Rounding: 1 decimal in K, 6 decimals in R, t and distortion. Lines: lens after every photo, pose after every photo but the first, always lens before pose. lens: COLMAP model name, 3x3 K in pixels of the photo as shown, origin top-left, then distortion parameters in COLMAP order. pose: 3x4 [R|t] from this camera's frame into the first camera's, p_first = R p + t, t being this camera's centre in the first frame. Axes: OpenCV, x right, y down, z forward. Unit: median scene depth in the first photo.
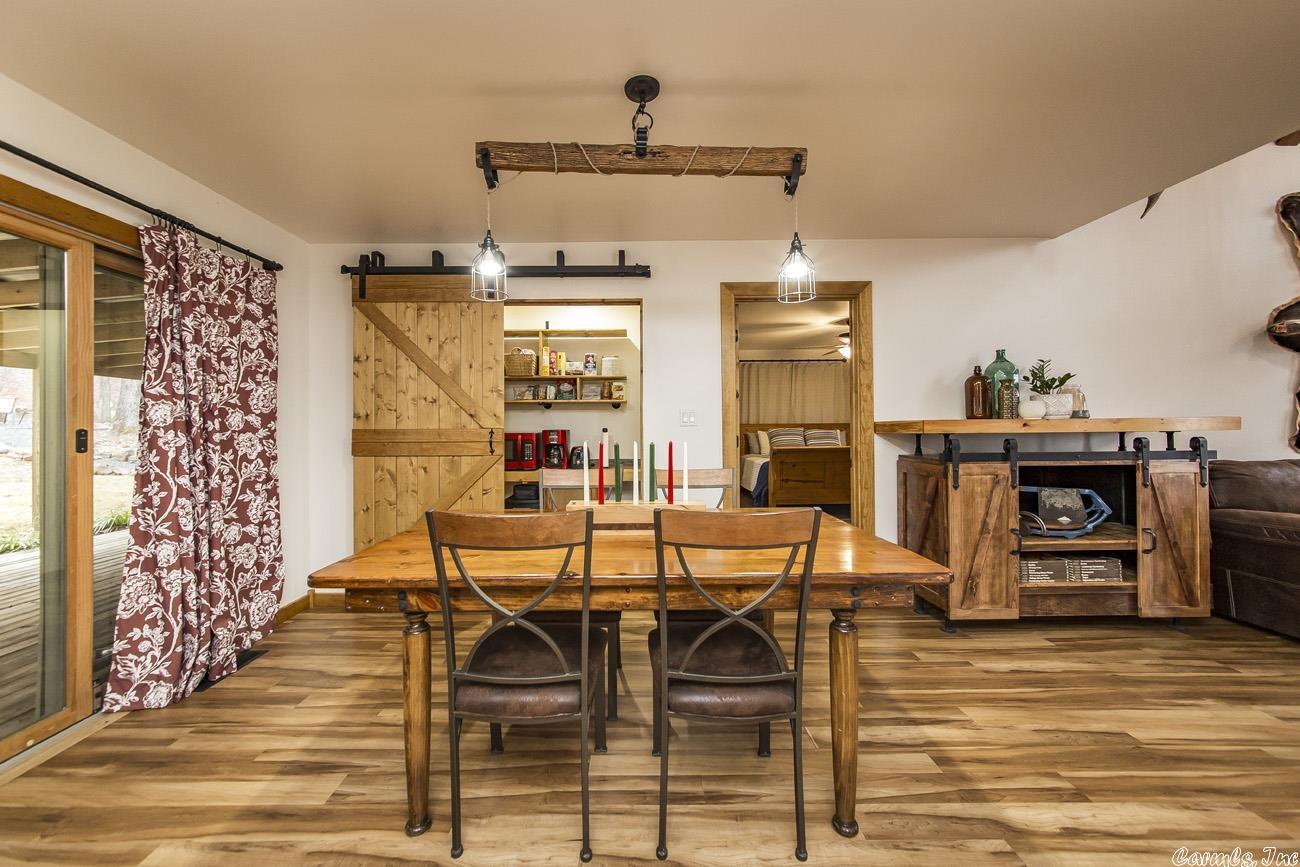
lens RADIAL K [[469.6, 0, 630.4], [0, 469.6, 421.0], [0, 0, 1]] dist [-0.002669, 0.000661]
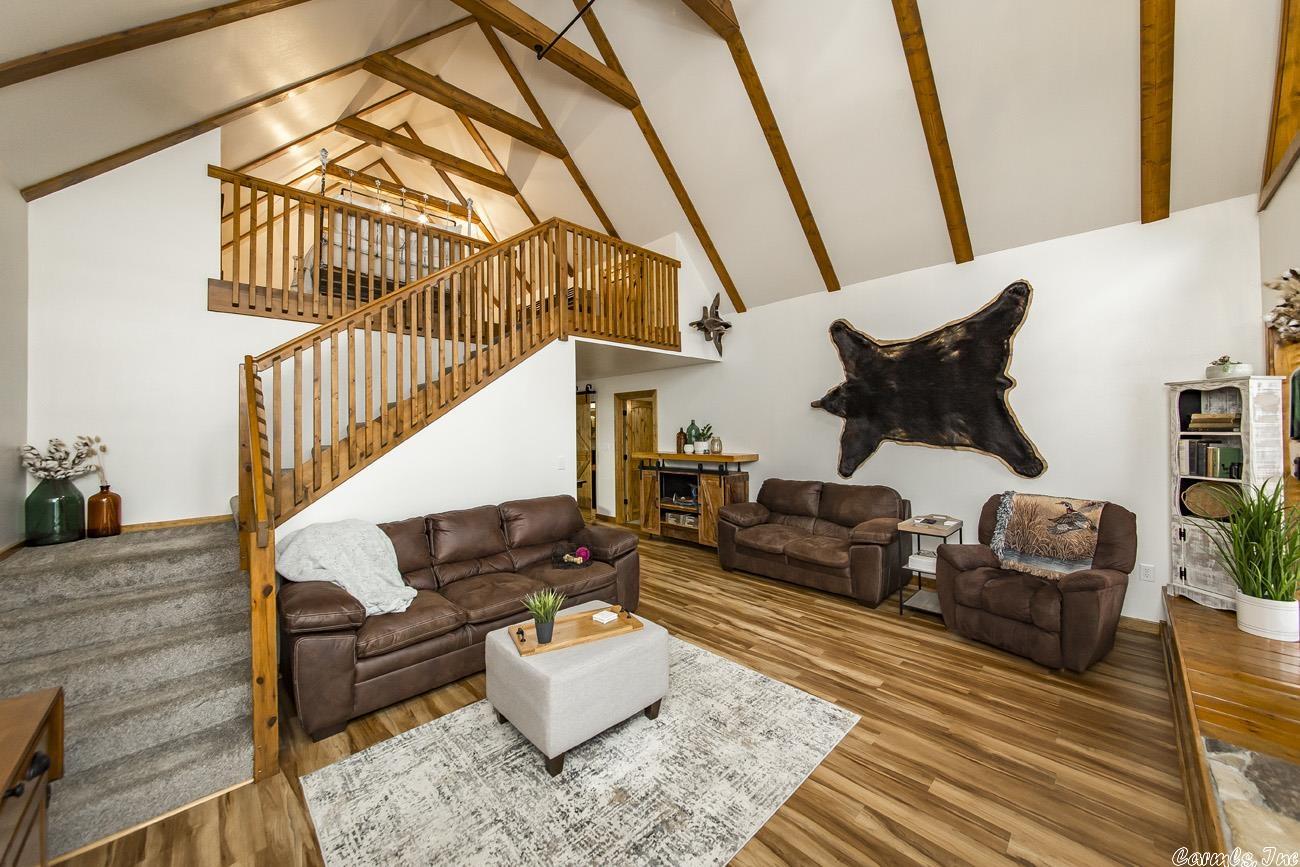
lens RADIAL K [[469.6, 0, 648.9], [0, 469.6, 430.0], [0, 0, 1]] dist [-0.002669, 0.000661]
pose [[0.703959, -0.000868, -0.710240, 2.205094], [0.002815, 0.999995, 0.001568, -0.109483], [0.710235, -0.003104, 0.703957, -0.652428]]
